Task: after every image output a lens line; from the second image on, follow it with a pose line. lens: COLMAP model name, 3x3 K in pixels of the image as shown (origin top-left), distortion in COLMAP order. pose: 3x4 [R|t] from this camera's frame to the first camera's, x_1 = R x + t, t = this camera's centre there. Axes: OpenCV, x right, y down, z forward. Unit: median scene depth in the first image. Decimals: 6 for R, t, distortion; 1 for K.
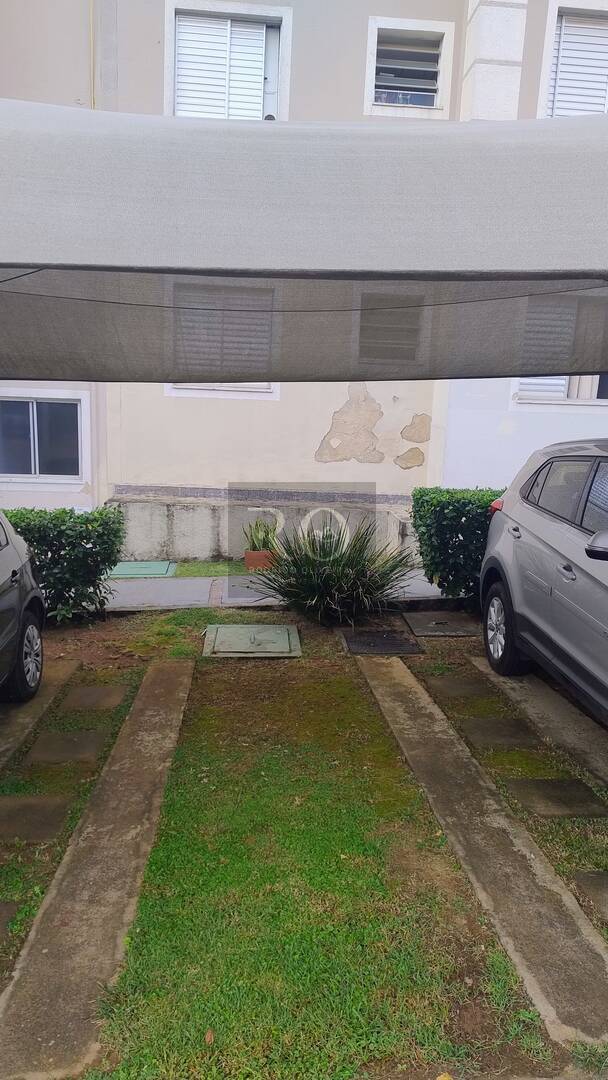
lens RADIAL K [[750.1, 0, 298.6], [0, 750.1, 537.8], [0, 0, 1]] dist [0.057327, -0.048951]
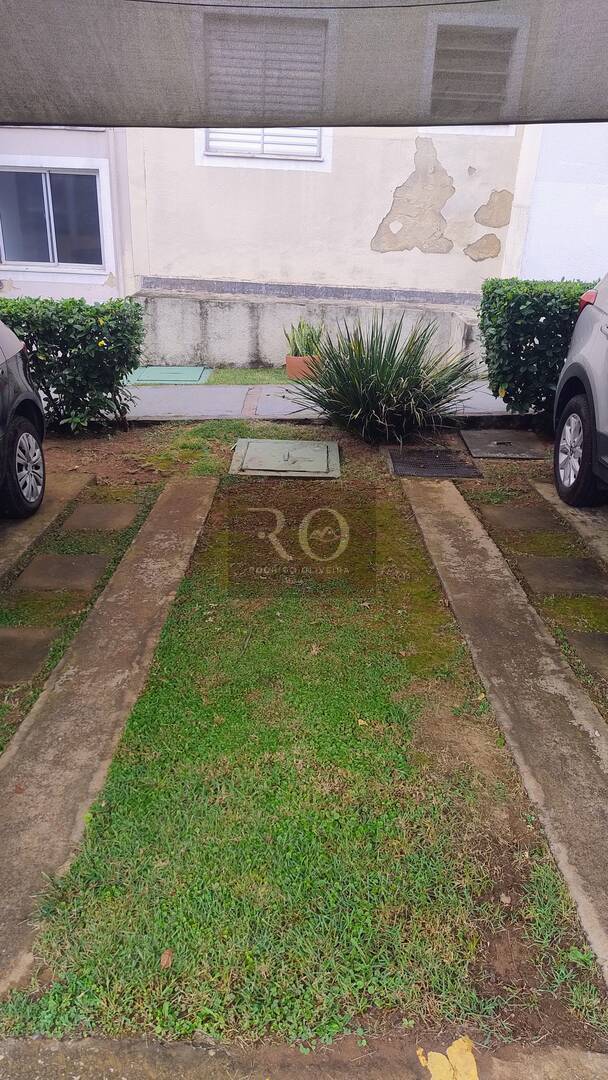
lens RADIAL K [[750.1, 0, 298.6], [0, 750.1, 537.8], [0, 0, 1]] dist [0.057327, -0.048951]
pose [[0.996807, 0.035505, -0.071525, 0.032159], [-0.017143, 0.969980, 0.242582, 0.020264], [0.077991, -0.240581, 0.967491, 0.188267]]
